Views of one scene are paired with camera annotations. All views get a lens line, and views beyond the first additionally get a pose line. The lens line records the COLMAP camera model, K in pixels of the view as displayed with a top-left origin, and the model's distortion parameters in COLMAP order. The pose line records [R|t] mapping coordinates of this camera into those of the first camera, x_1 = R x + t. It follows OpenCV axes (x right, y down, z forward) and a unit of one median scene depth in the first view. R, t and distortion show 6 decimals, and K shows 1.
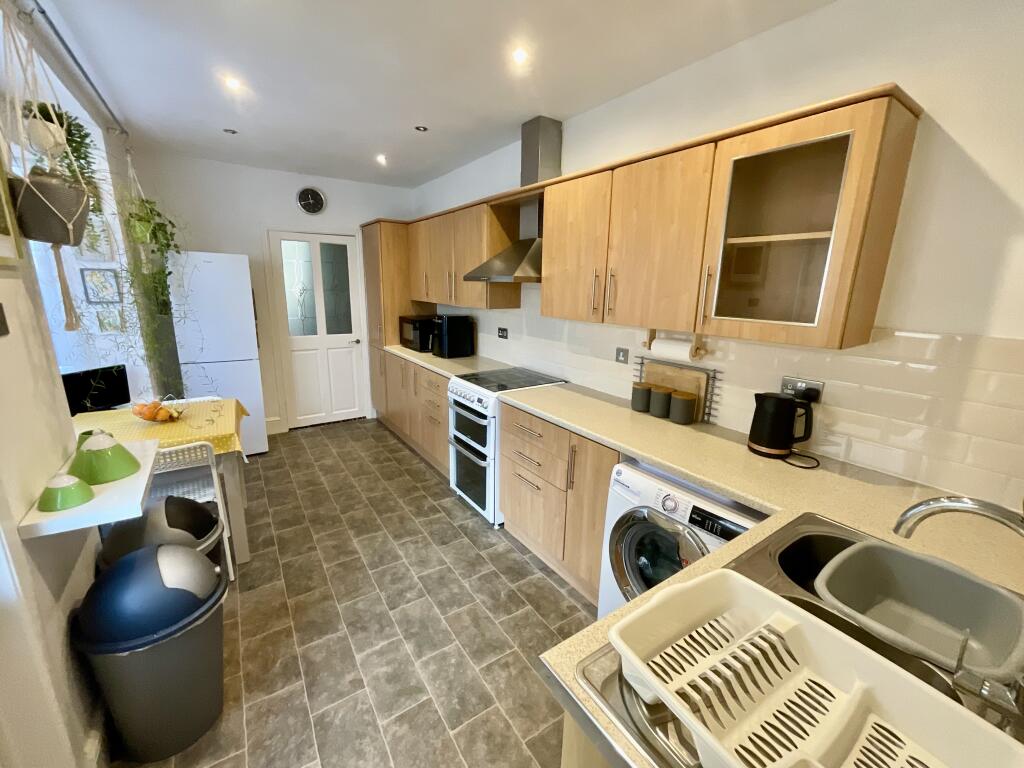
lens RADIAL K [[413.0, 0, 510.9], [0, 413.0, 381.4], [0, 0, 1]] dist [-0.001213, 0.000668]
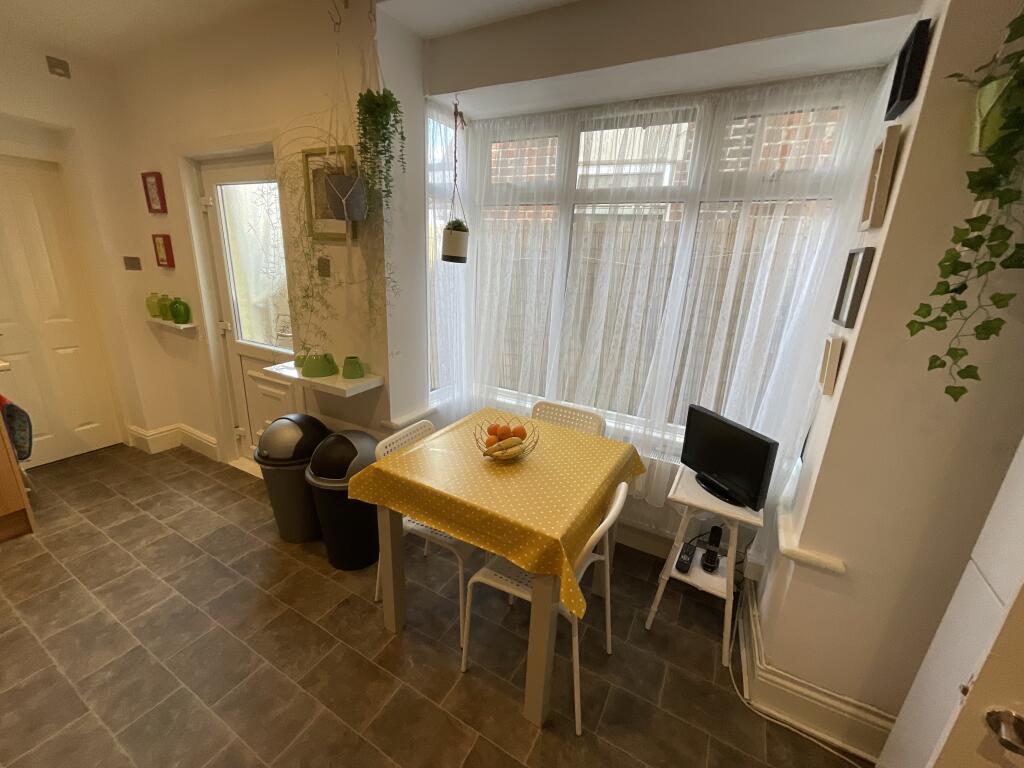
lens RADIAL K [[413.0, 0, 508.2], [0, 413.0, 383.2], [0, 0, 1]] dist [-0.001213, 0.000668]
pose [[-0.893475, 0.071818, -0.443334, -0.556233], [-0.162978, 0.867992, 0.469071, -0.347412], [0.418498, 0.491357, -0.763825, 1.506964]]
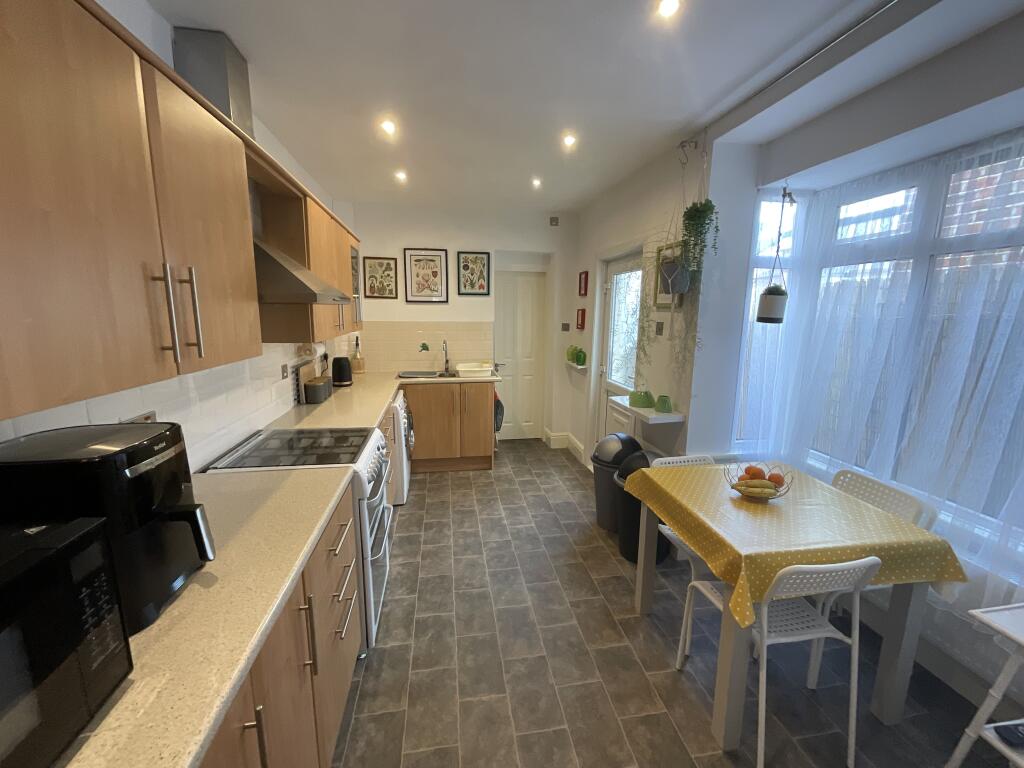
lens RADIAL K [[413.0, 0, 512.5], [0, 413.0, 381.9], [0, 0, 1]] dist [-0.001213, 0.000668]
pose [[-0.904685, -0.096762, 0.414949, -0.750671], [0.074822, 0.922661, 0.378285, -0.424839], [-0.419461, 0.373276, -0.827477, 1.770841]]
